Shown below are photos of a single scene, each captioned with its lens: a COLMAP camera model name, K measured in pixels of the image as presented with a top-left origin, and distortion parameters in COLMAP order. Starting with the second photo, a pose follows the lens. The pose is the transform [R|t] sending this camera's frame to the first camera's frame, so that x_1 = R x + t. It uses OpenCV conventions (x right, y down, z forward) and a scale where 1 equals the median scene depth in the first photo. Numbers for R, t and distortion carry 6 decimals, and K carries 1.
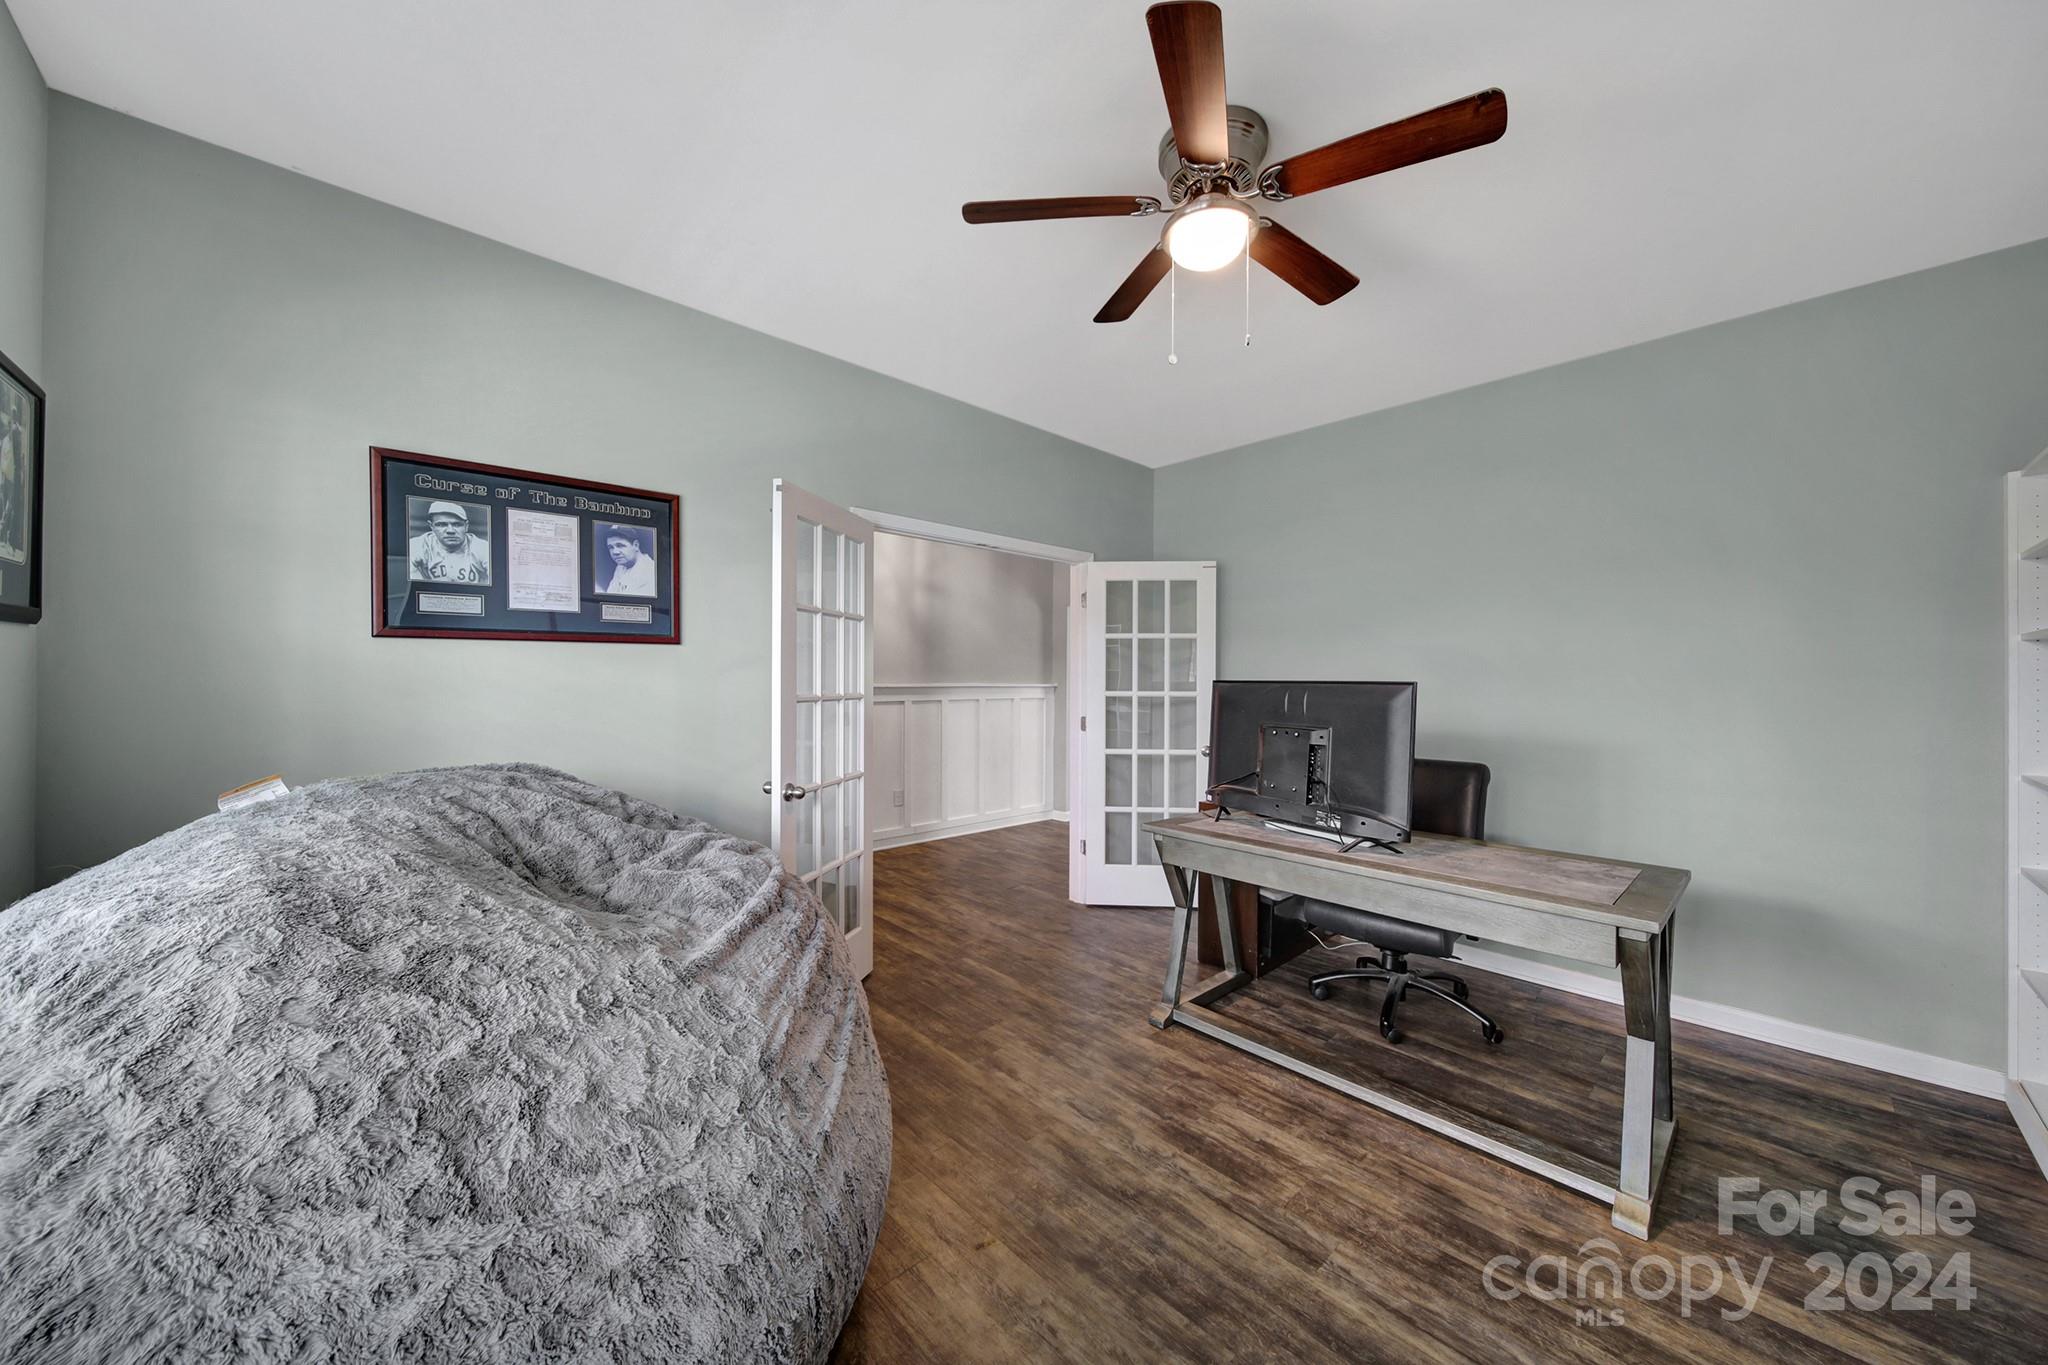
lens RADIAL K [[729.6, 0, 1017.7], [0, 729.6, 686.0], [0, 0, 1]] dist [-0.000340, -0.000158]
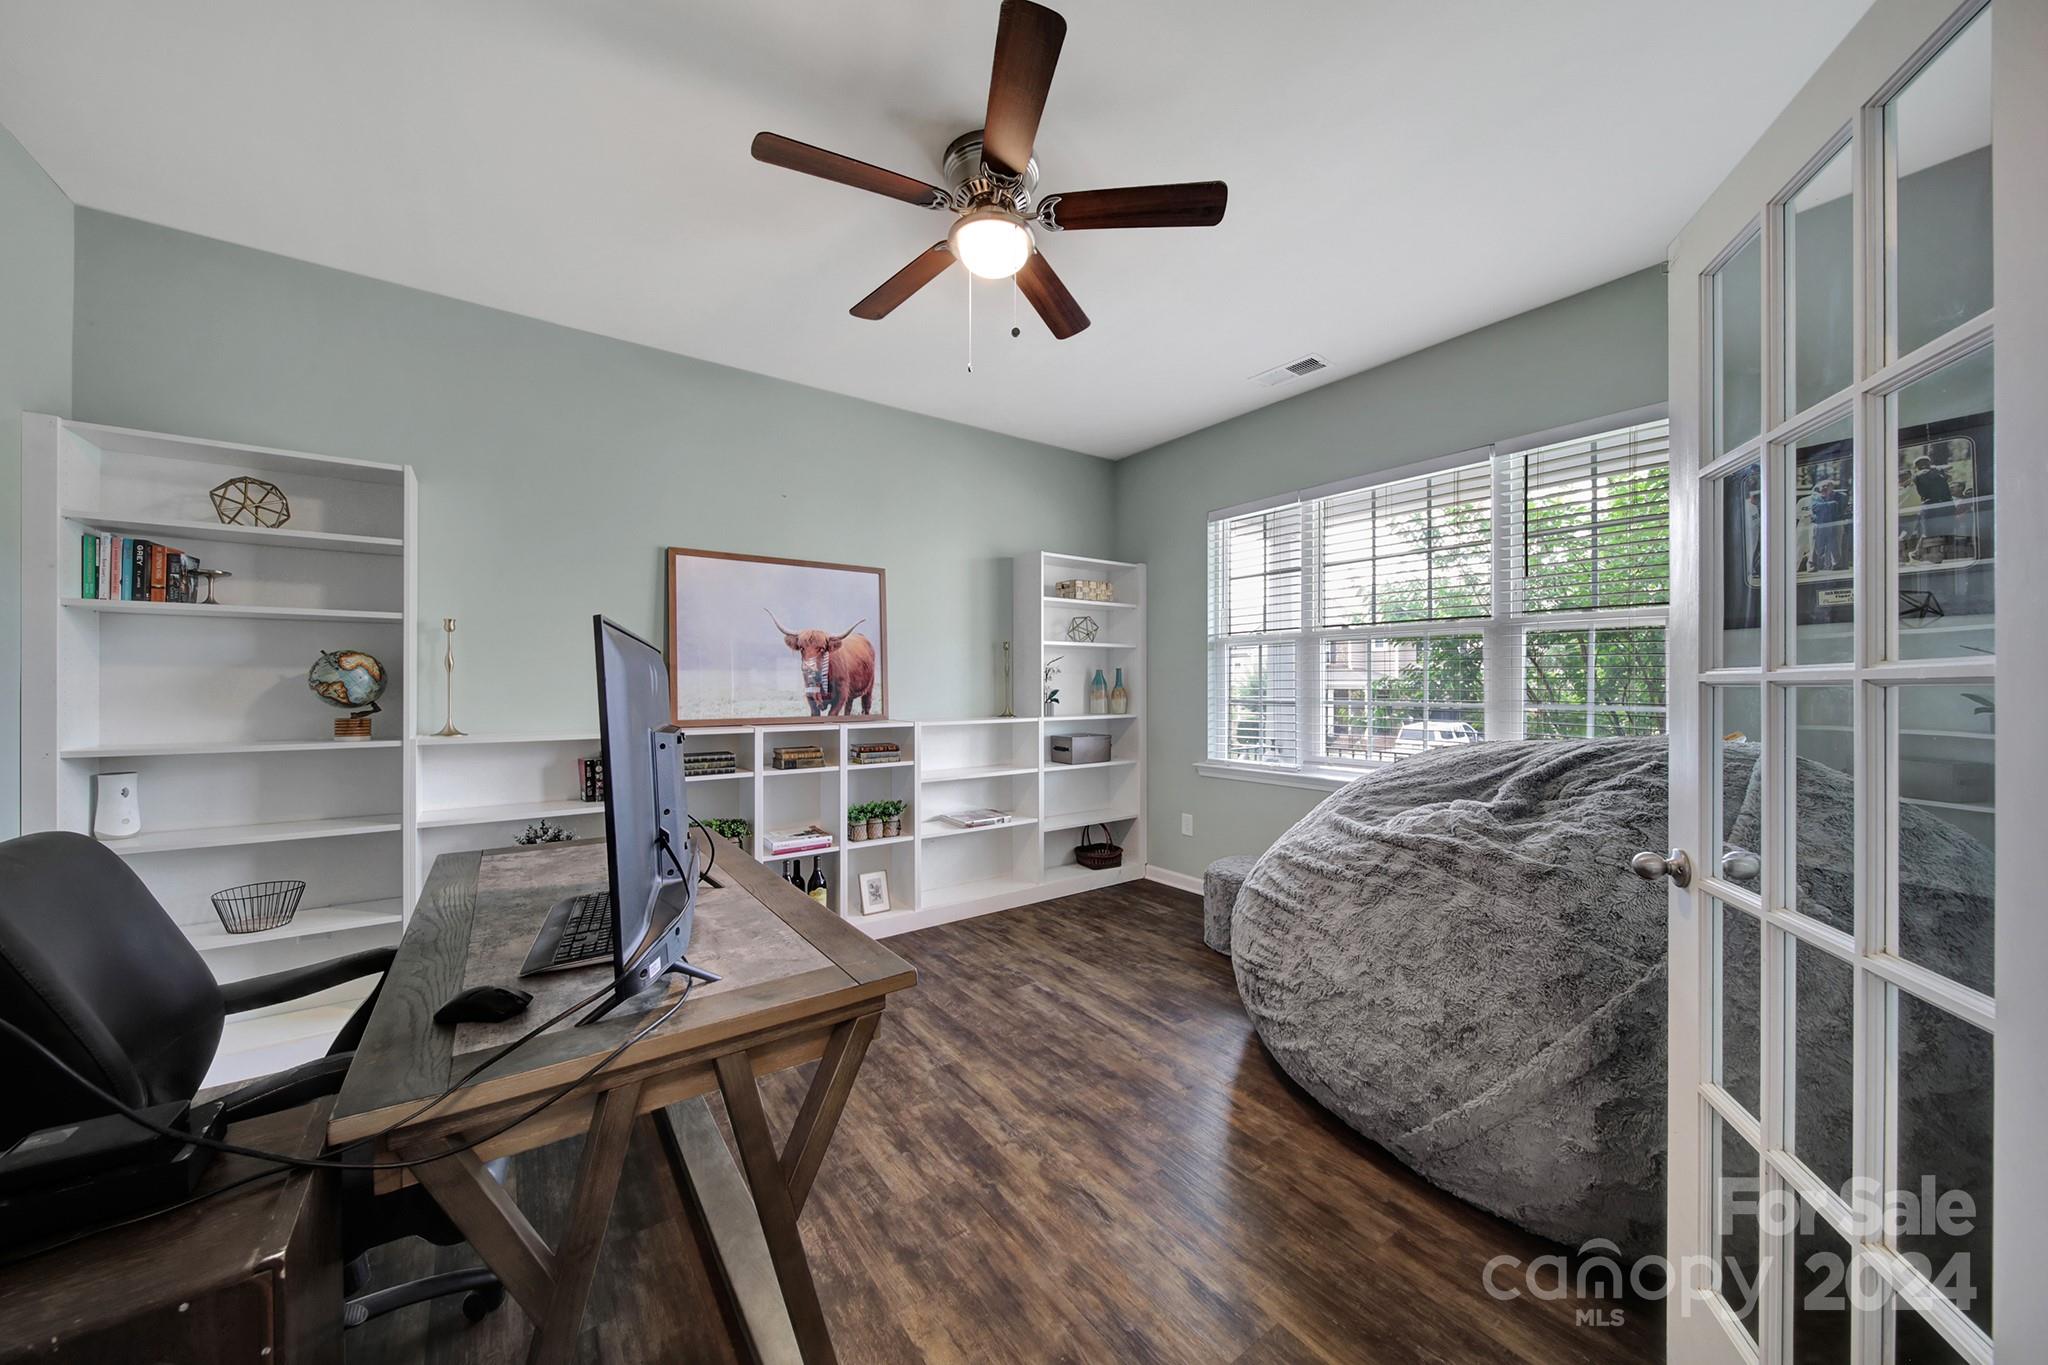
lens RADIAL K [[729.6, 0, 1017.7], [0, 729.6, 686.0], [0, 0, 1]] dist [-0.000340, -0.000158]
pose [[-0.992561, -0.009302, 0.121391, 0.090146], [-0.008272, 0.999925, 0.008982, 0.027882], [-0.121465, 0.007911, -0.992564, 2.051128]]
